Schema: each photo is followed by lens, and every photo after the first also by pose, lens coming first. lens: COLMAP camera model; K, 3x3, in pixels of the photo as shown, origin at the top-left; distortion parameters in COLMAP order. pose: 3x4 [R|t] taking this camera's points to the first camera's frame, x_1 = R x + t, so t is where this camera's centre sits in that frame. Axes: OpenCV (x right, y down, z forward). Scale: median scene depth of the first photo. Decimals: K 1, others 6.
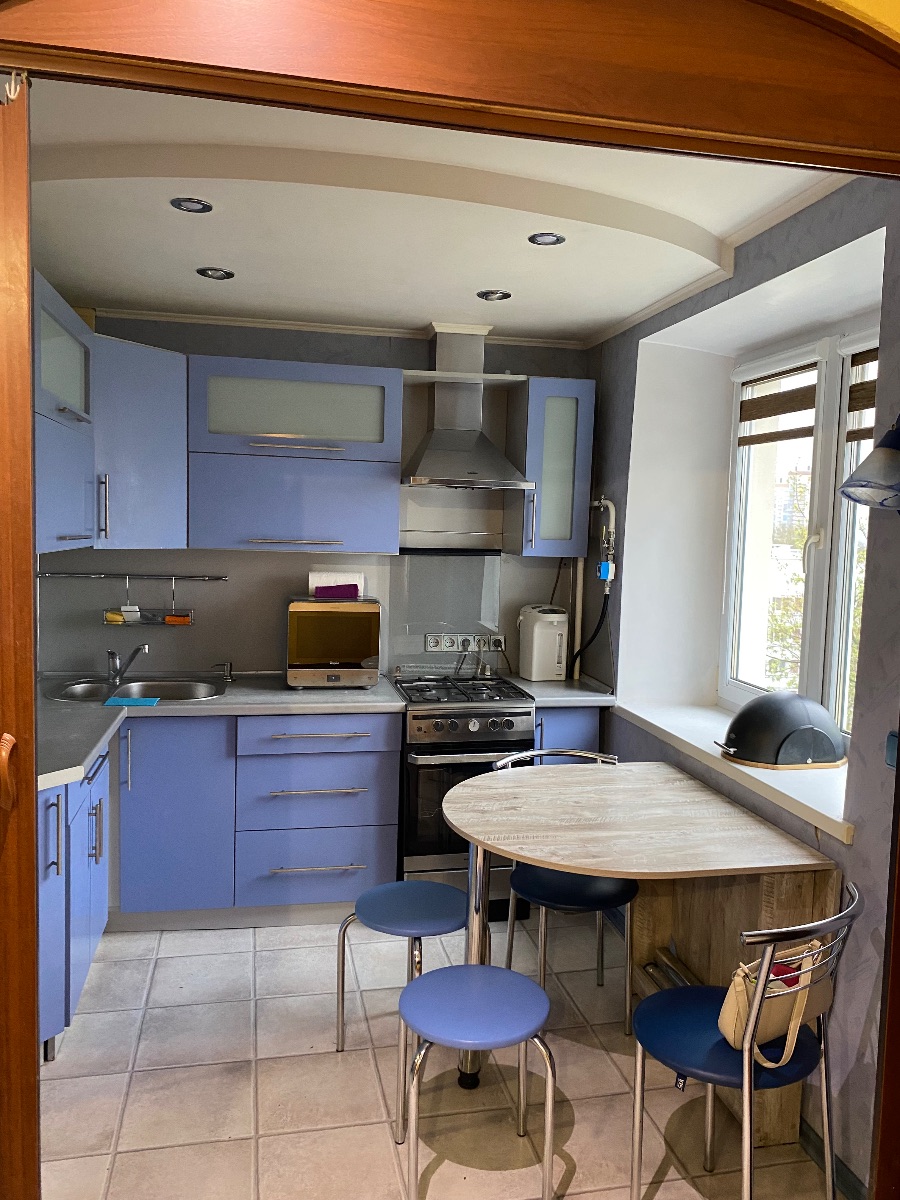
lens RADIAL K [[912.0, 0, 450.0], [0, 912.0, 600.0], [0, 0, 1]] dist [-0.002266, -0.000309]
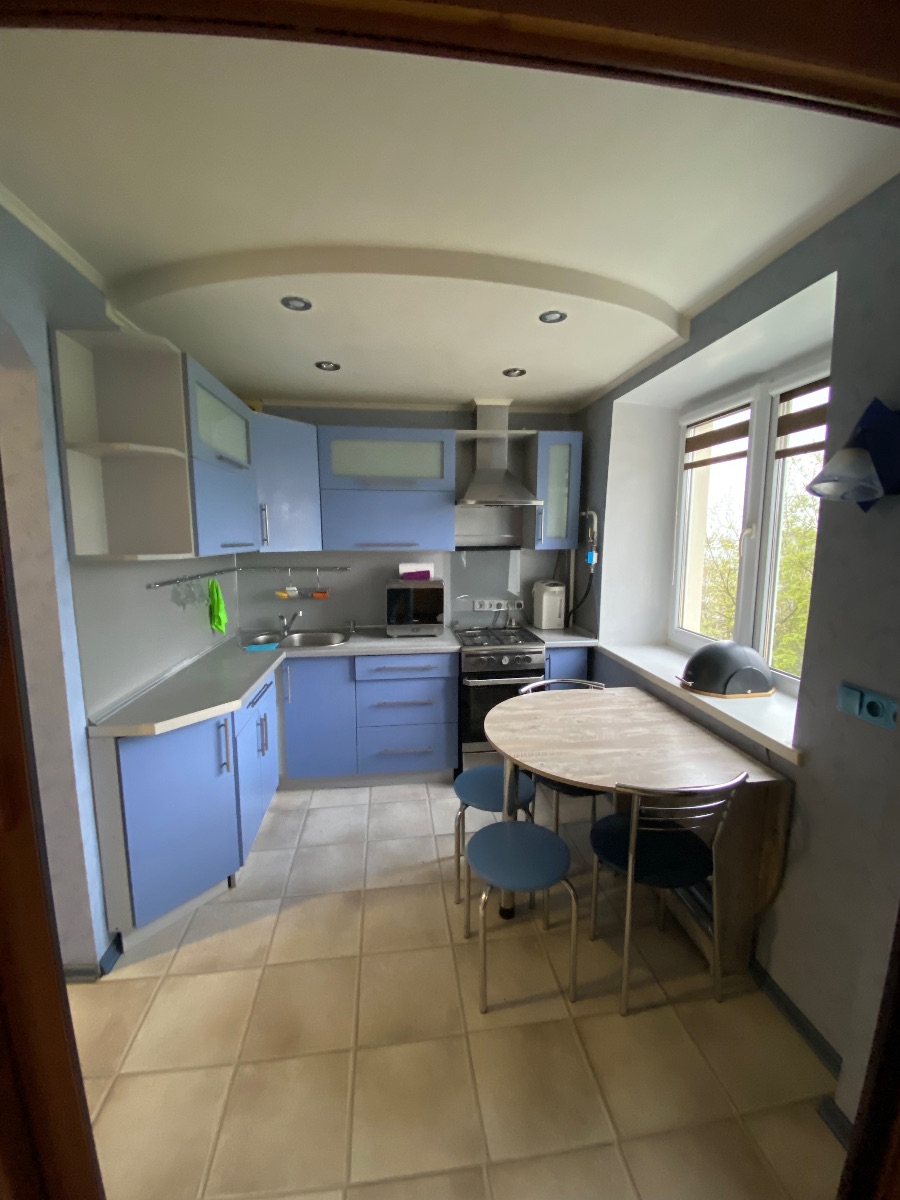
lens RADIAL K [[478.3, 0, 450.0], [0, 478.3, 600.0], [0, 0, 1]] dist [0.020186, -0.000020]
pose [[0.996034, -0.018562, -0.087011, 0.005081], [0.023145, 0.998381, 0.051959, -0.009115], [0.085906, -0.053767, 0.994851, 0.189791]]
